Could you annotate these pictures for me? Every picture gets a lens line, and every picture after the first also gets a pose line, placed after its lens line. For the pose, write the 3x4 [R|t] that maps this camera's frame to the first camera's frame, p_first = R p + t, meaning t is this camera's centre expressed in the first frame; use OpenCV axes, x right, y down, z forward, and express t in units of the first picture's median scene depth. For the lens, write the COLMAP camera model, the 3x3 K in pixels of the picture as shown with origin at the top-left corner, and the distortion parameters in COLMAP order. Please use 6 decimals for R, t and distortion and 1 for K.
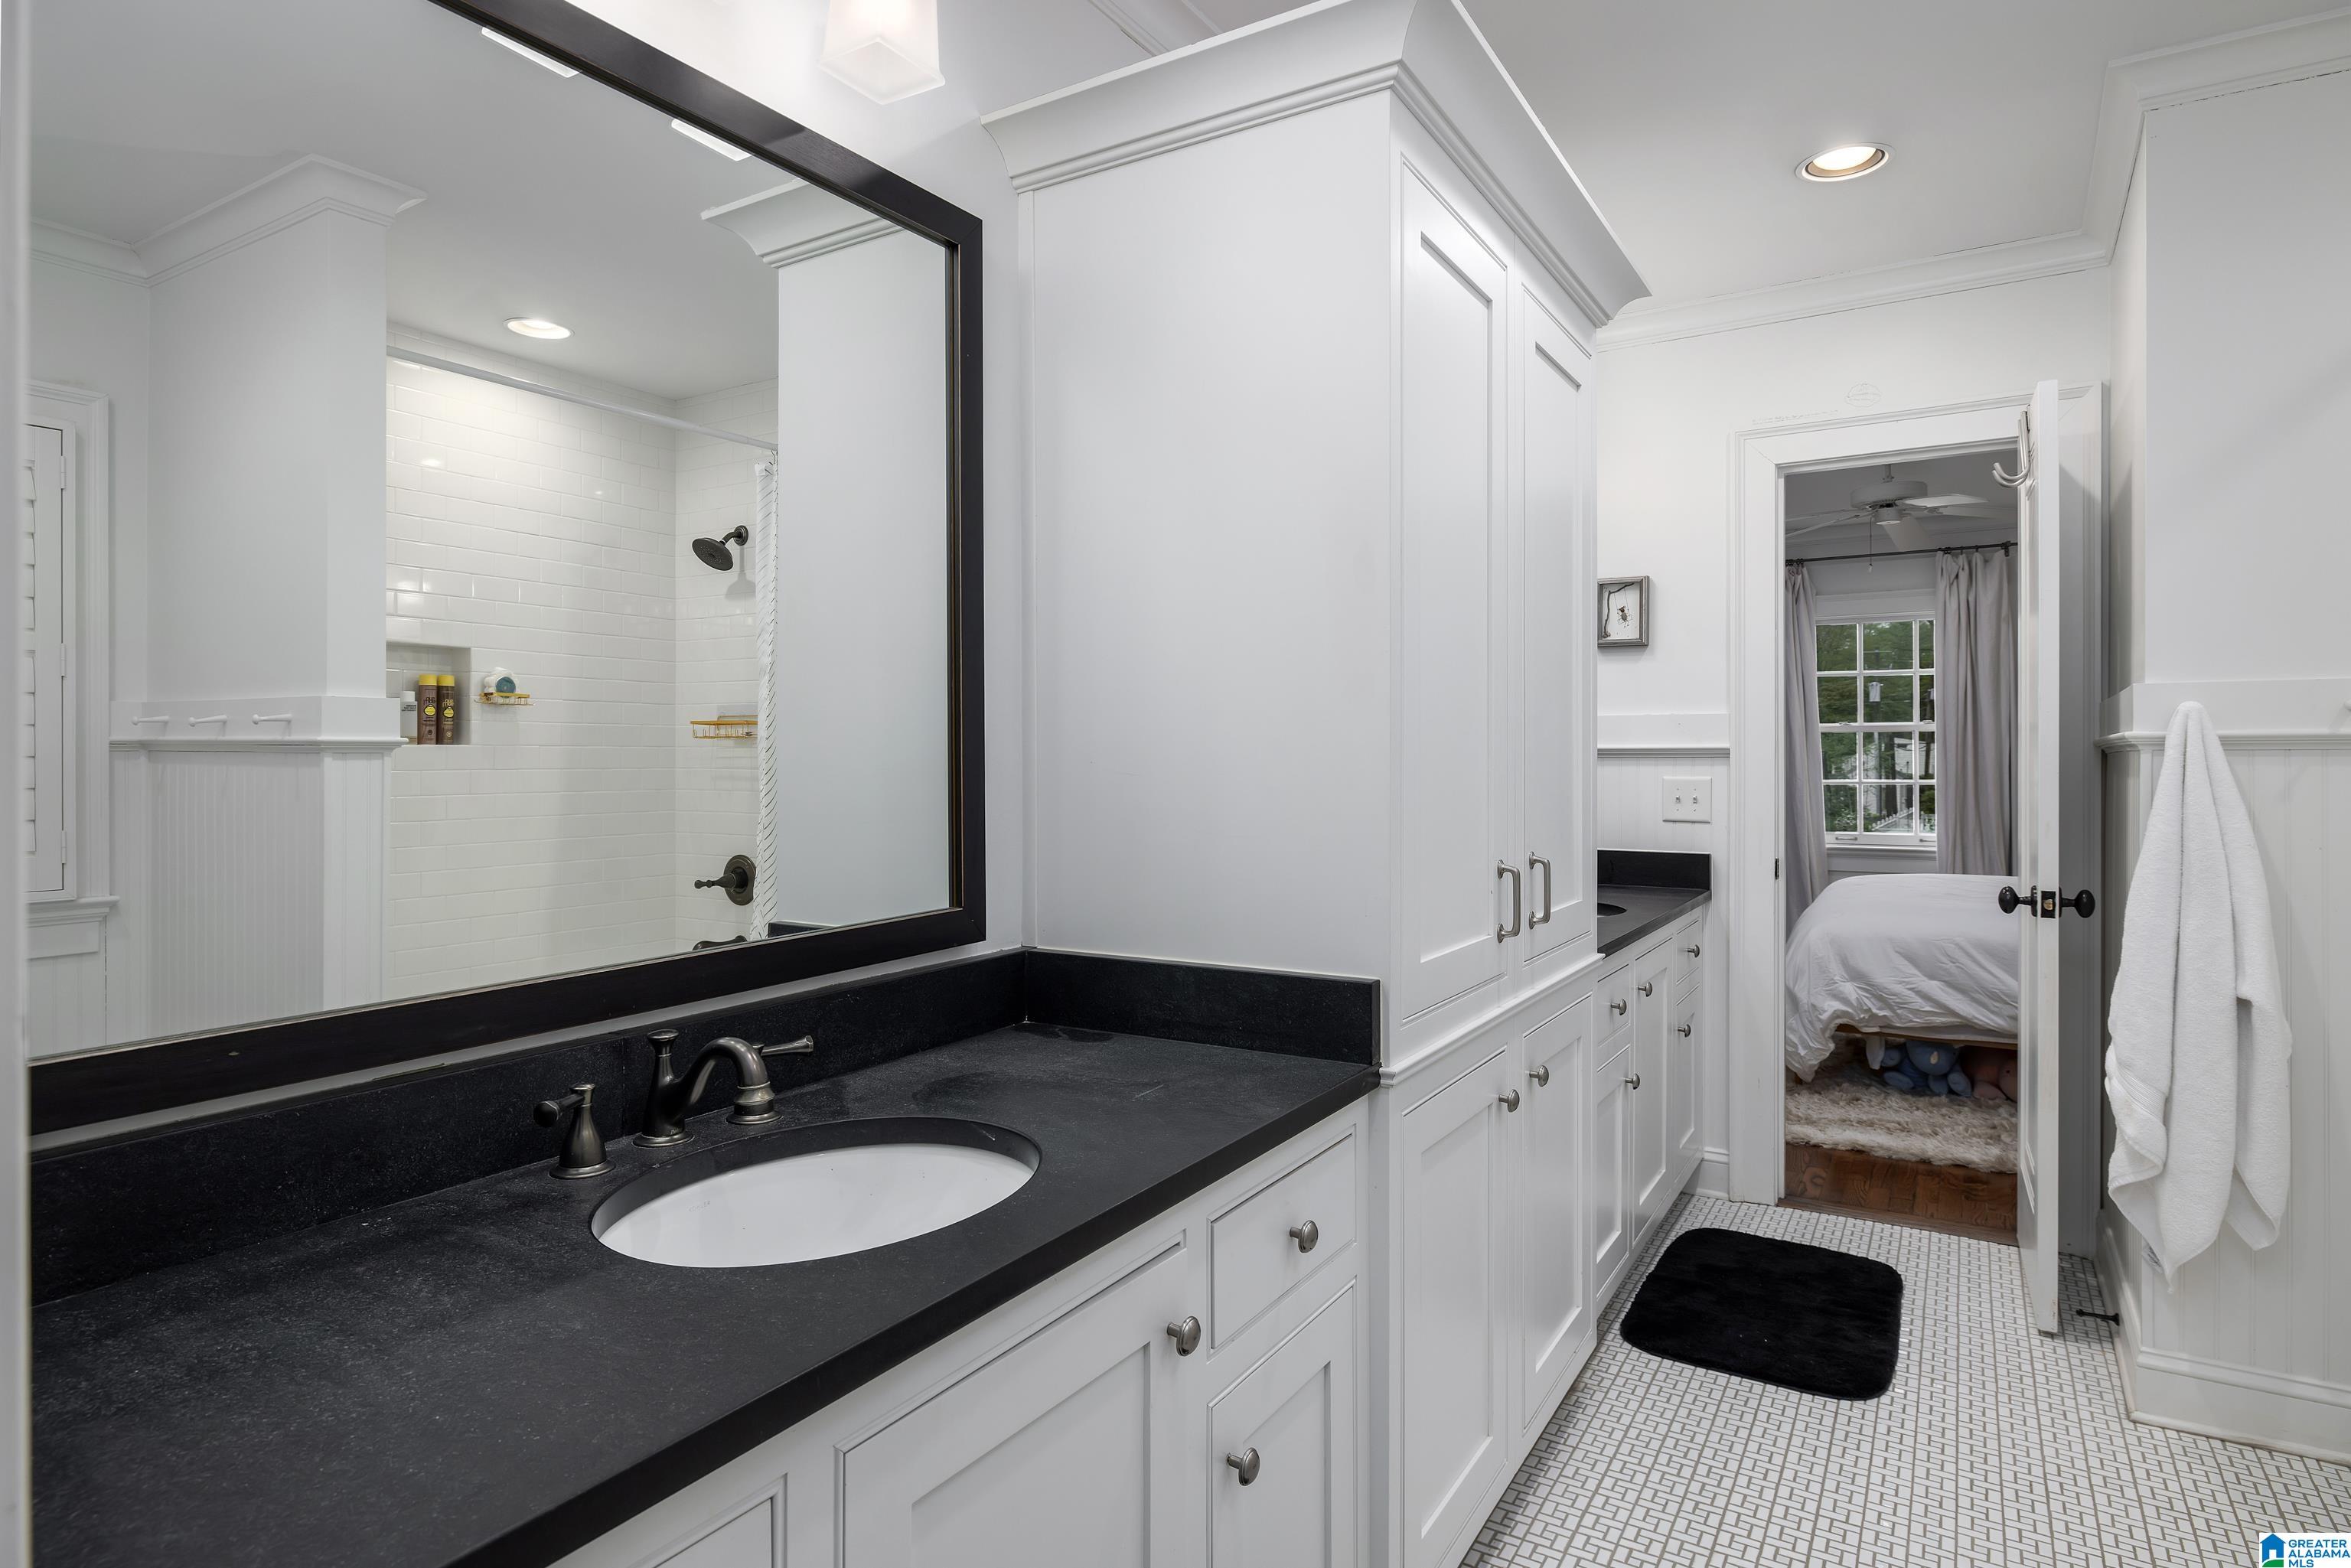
lens RADIAL K [[1309.4, 0, 1171.3], [0, 1309.4, 764.8], [0, 0, 1]] dist [0.004754, 0.000590]
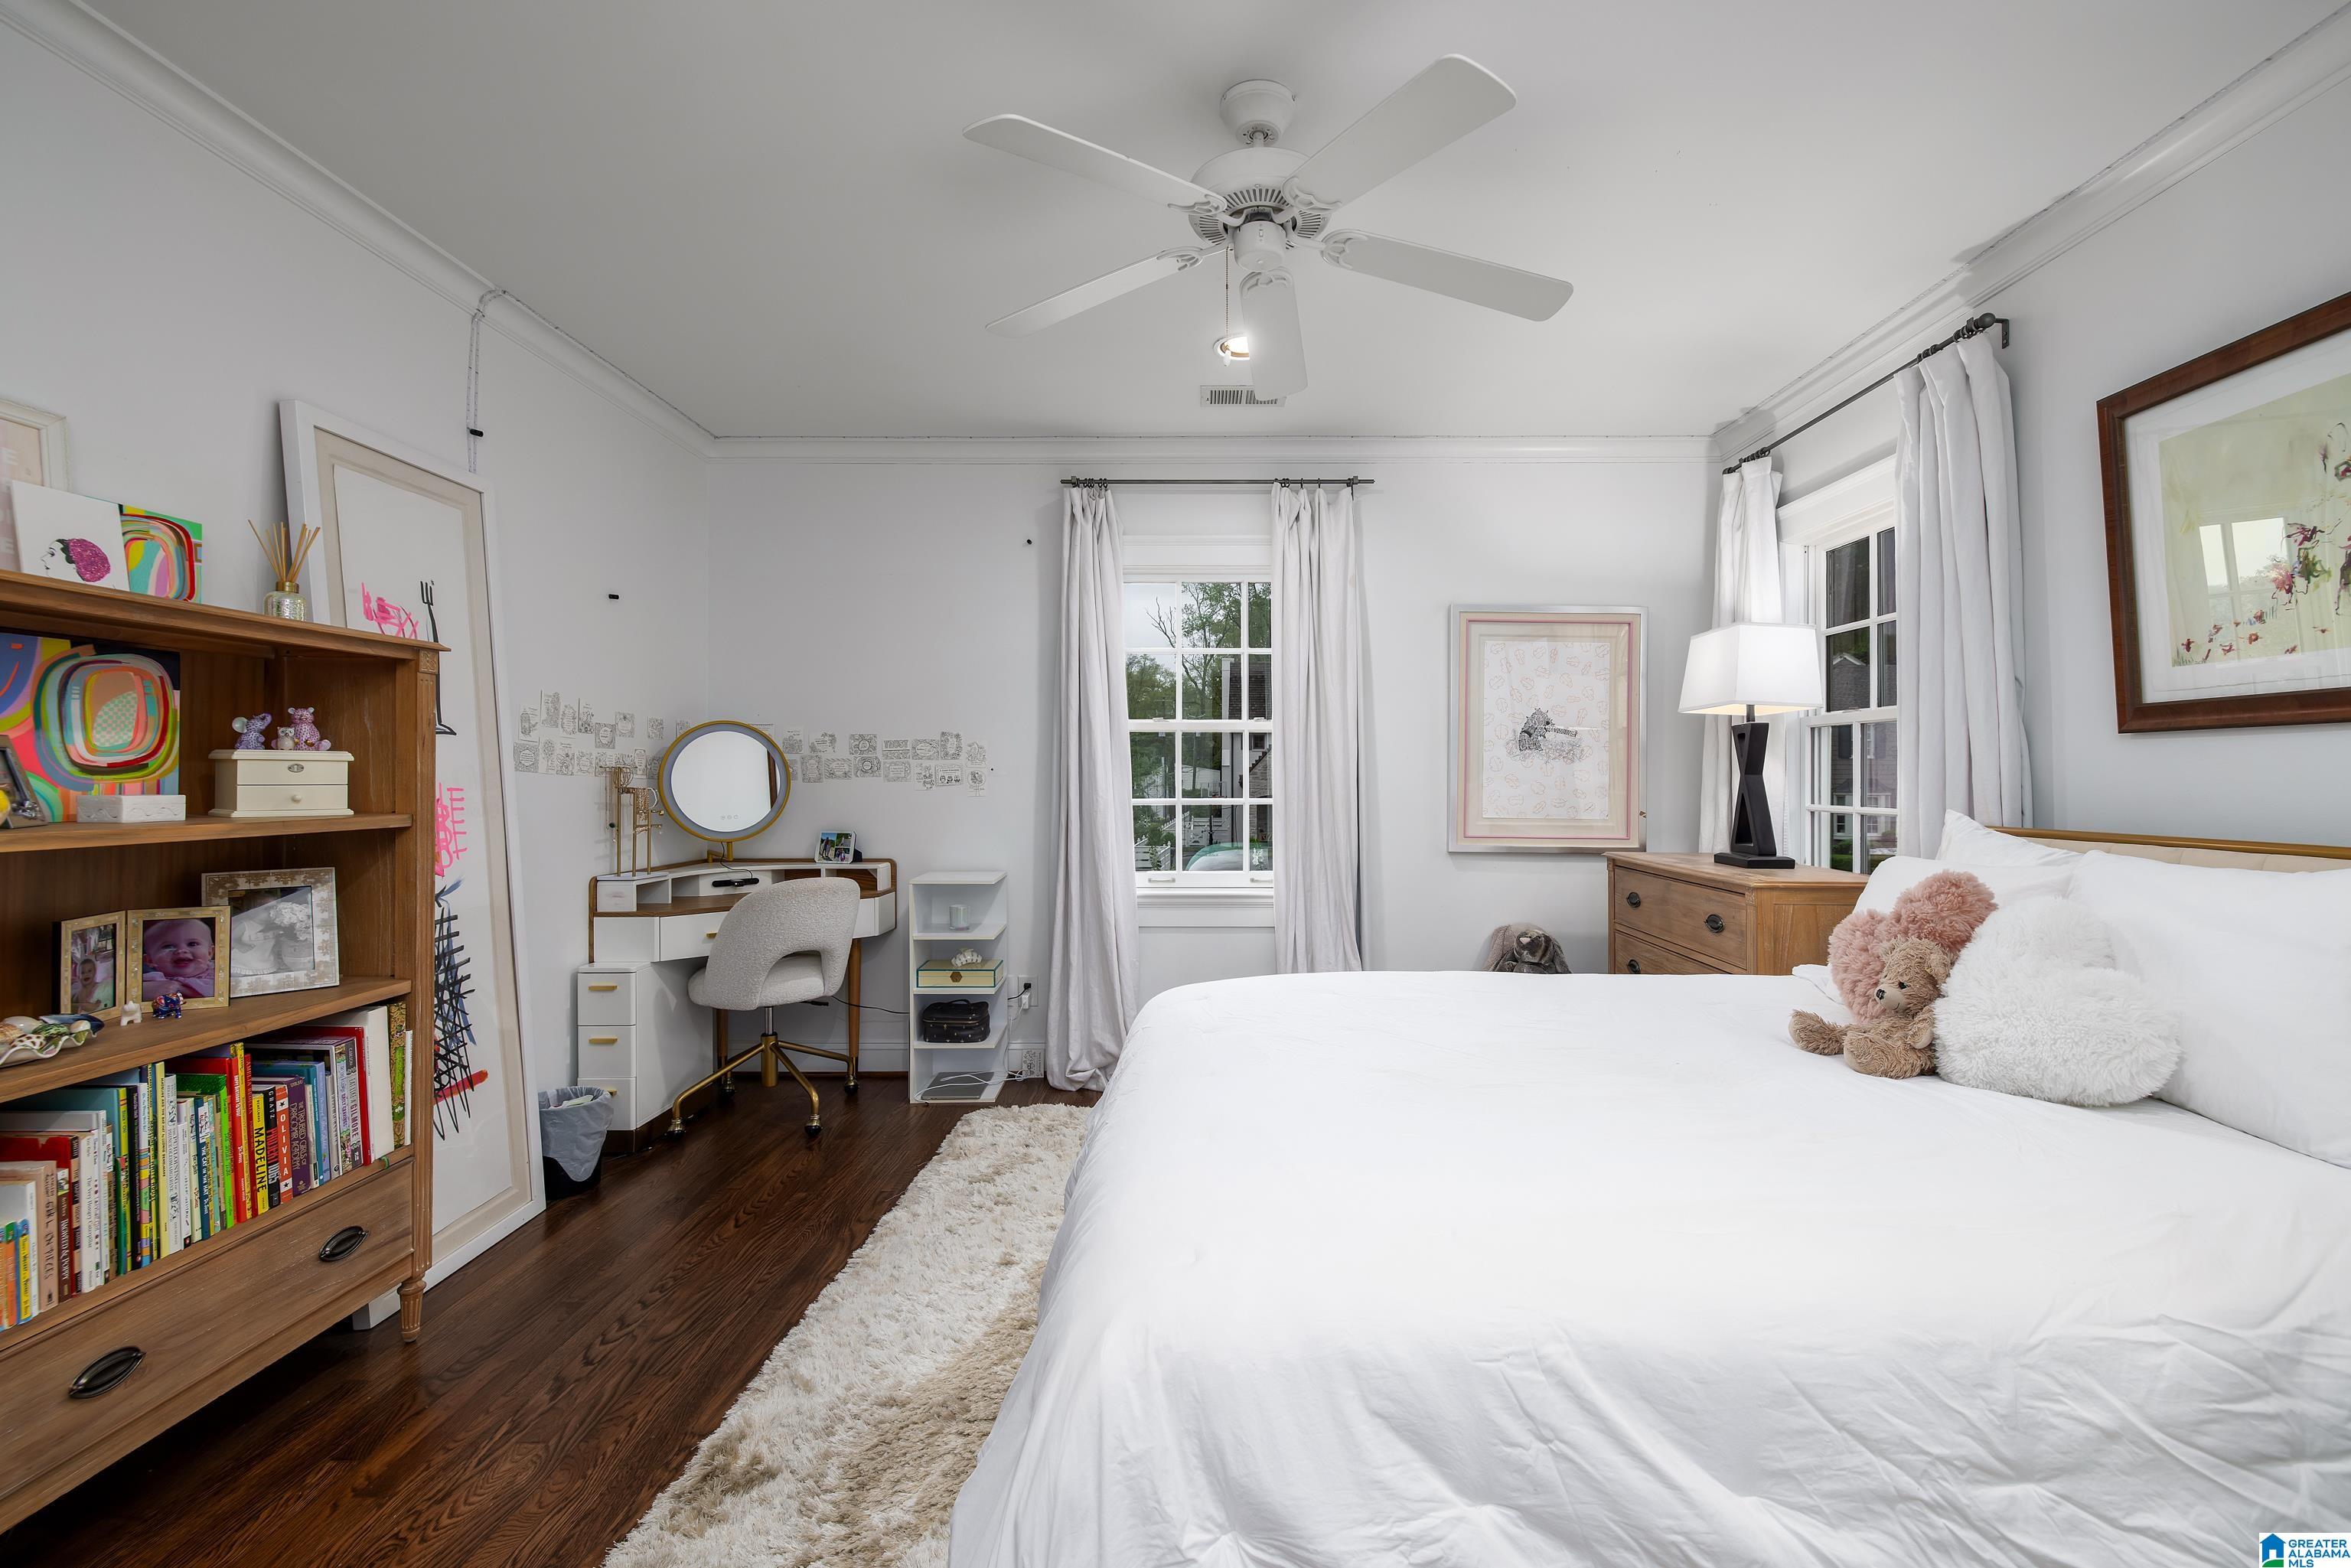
lens RADIAL K [[1000.6, 0, 1179.1], [0, 1000.6, 783.2], [0, 0, 1]] dist [0.000480, 0.000016]
pose [[0.872437, -0.003245, 0.488717, 0.268520], [0.003686, 0.999993, 0.000060, 0.002693], [-0.488713, 0.001749, 0.872443, 0.544867]]
